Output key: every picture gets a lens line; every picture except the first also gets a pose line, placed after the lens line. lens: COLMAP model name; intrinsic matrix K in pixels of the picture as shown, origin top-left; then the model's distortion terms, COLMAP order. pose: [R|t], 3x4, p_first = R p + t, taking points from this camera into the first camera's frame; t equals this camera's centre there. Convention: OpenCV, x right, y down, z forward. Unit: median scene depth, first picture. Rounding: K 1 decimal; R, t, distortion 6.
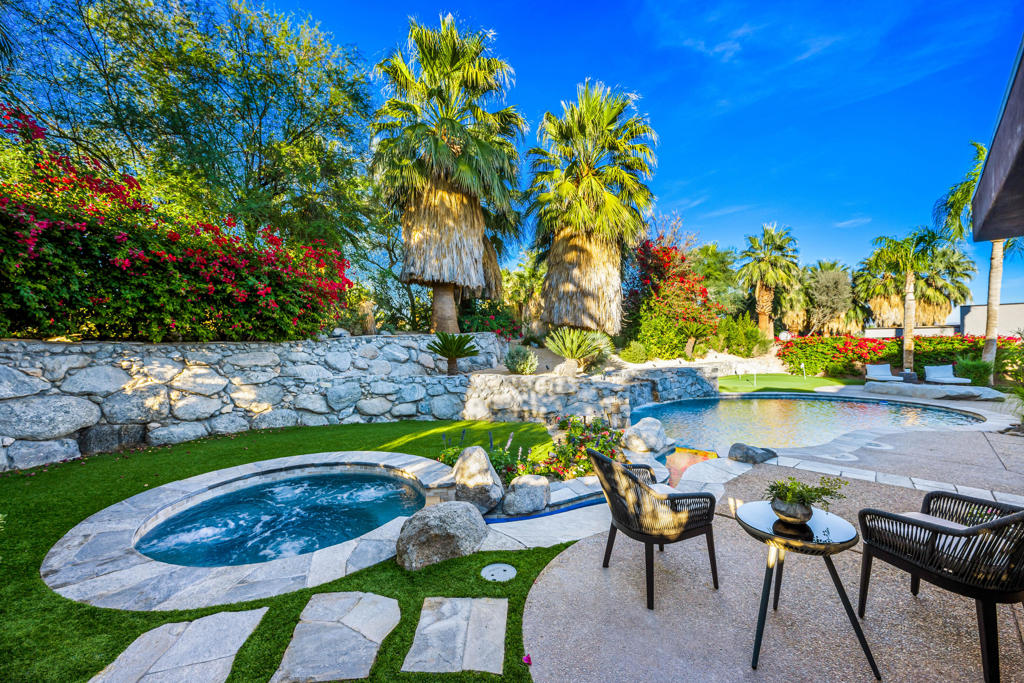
lens RADIAL K [[402.3, 0, 515.2], [0, 402.3, 337.9], [0, 0, 1]] dist [-0.000207, -0.000187]
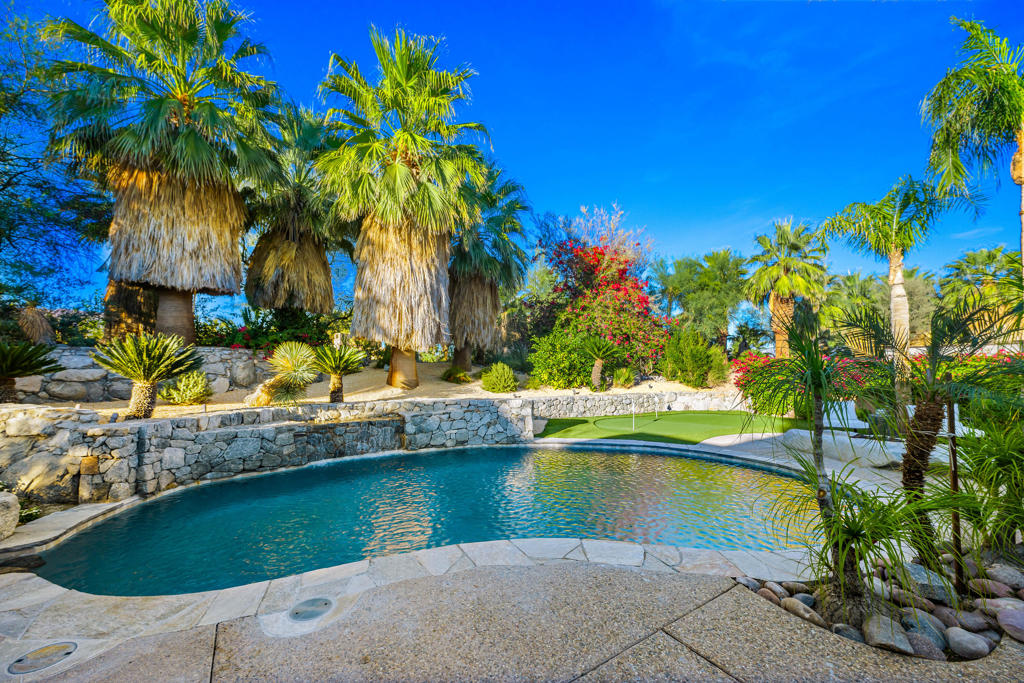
lens RADIAL K [[402.3, 0, 515.2], [0, 402.3, 337.9], [0, 0, 1]] dist [-0.000207, -0.000187]
pose [[0.982102, -0.008236, -0.188169, 0.635146], [-0.005284, 0.997446, -0.071232, 0.019677], [0.188275, 0.070952, 0.979550, 0.353326]]
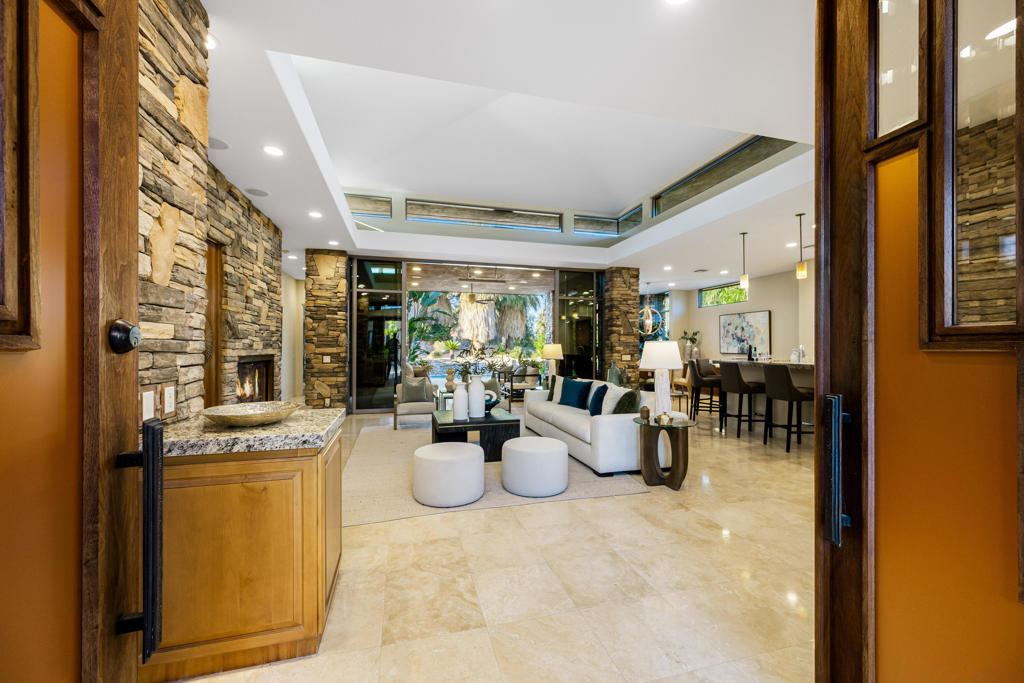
lens RADIAL K [[405.0, 0, 516.1], [0, 405.0, 347.2], [0, 0, 1]] dist [0.000653, 0.000006]
pose [[0.879782, 0.007856, -0.475313, 1.536196], [-0.006860, 0.999969, 0.003830, 0.007652], [0.475328, -0.000108, 0.879808, -0.764985]]
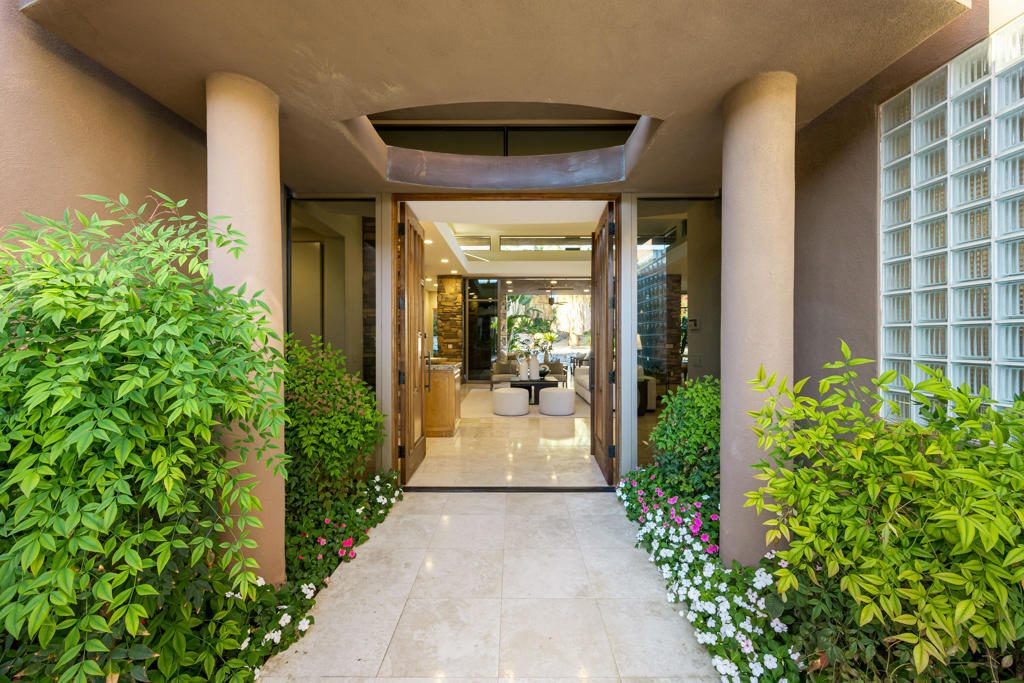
lens RADIAL K [[411.0, 0, 512.0], [0, 411.0, 341.5], [0, 0, 1]] dist [0.000004, -0.000041]
pose [[0.716621, 0.010427, -0.697385, 1.751289], [-0.003964, 0.999933, 0.010876, 0.007906], [0.697452, -0.005029, 0.716614, -0.937354]]
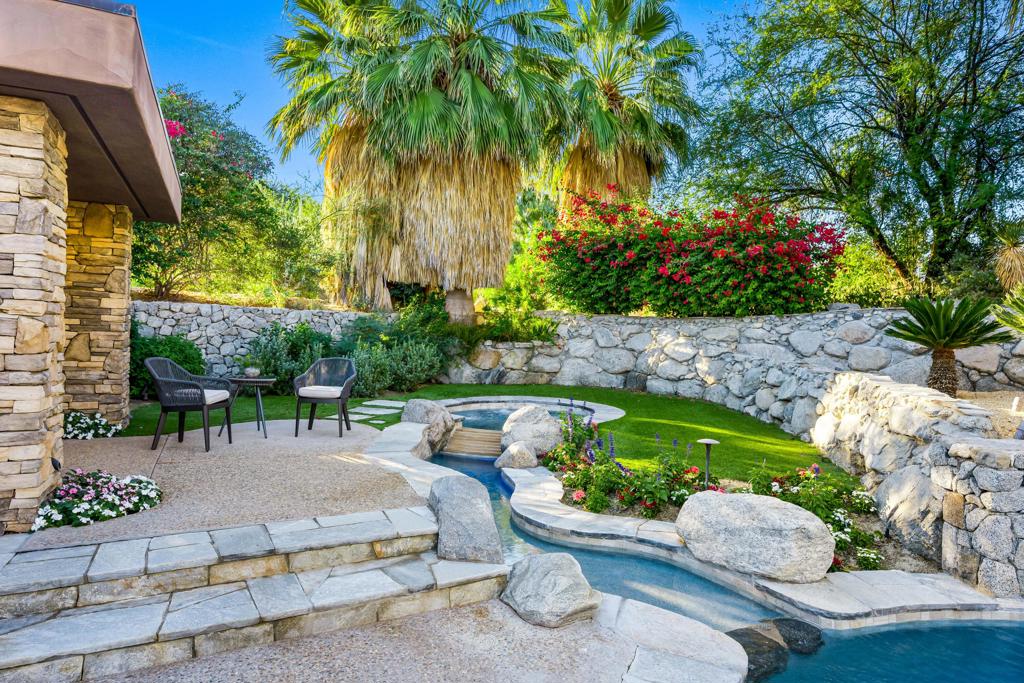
lens RADIAL K [[607.4, 0, 532.4], [0, 607.4, 342.7], [0, 0, 1]] dist [0.025170, -0.000237]
pose [[-0.275915, 0.020311, -0.960967, 0.534729], [-0.017949, 0.999493, 0.026279, 0.023953], [0.961014, 0.024499, -0.275410, 0.534200]]
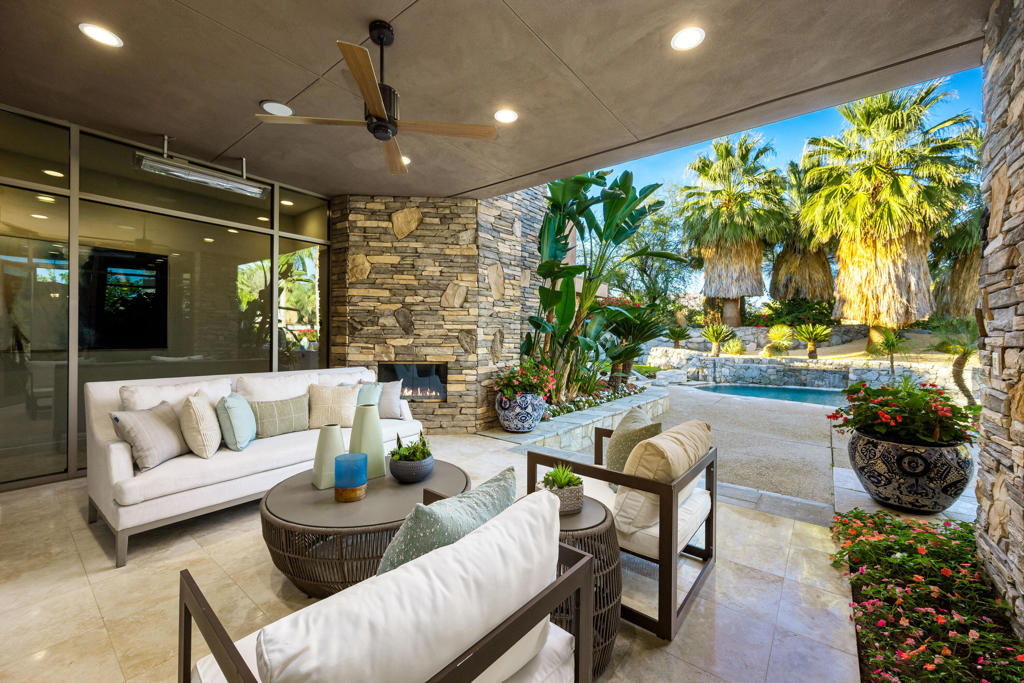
lens RADIAL K [[402.3, 0, 515.2], [0, 402.3, 337.9], [0, 0, 1]] dist [-0.000207, -0.000187]
pose [[0.142133, 0.016262, -0.989714, 1.246746], [-0.009820, 0.999839, 0.015018, 0.012338], [0.989799, 0.007584, 0.142269, -0.043907]]
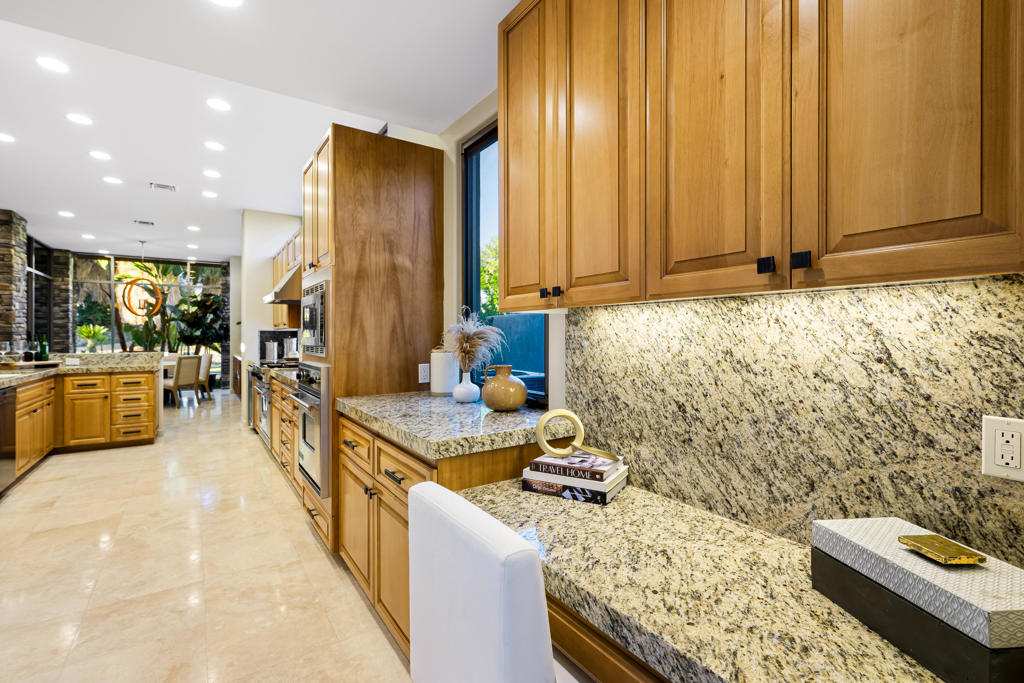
lens RADIAL K [[465.1, 0, 511.5], [0, 465.1, 332.7], [0, 0, 1]] dist [0.000306, 0.000125]
pose [[0.985662, 0.004646, -0.168667, 2.027795], [-0.005002, 0.999986, -0.001681, 0.004129], [0.168657, 0.002500, 0.985672, -0.448302]]
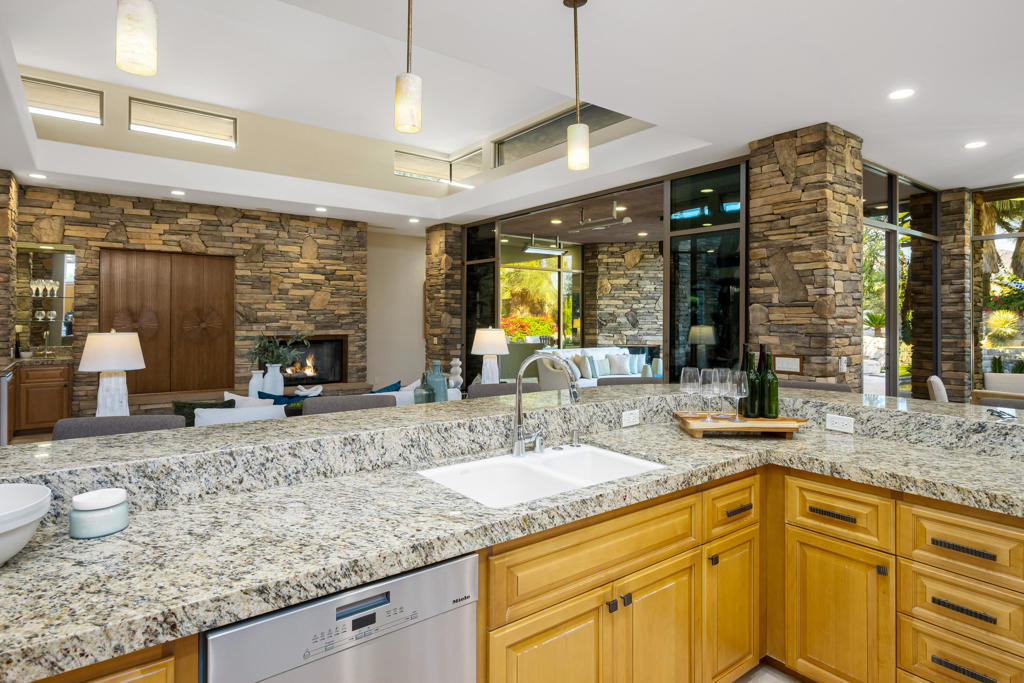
lens RADIAL K [[561.6, 0, 513.1], [0, 561.6, 313.7], [0, 0, 1]] dist [0.000109, 0.000519]
pose [[-0.115510, -0.000843, -0.993306, 1.771258], [0.000247, 1.000000, -0.000877, -0.006761], [0.993306, -0.000347, -0.115510, -0.187997]]
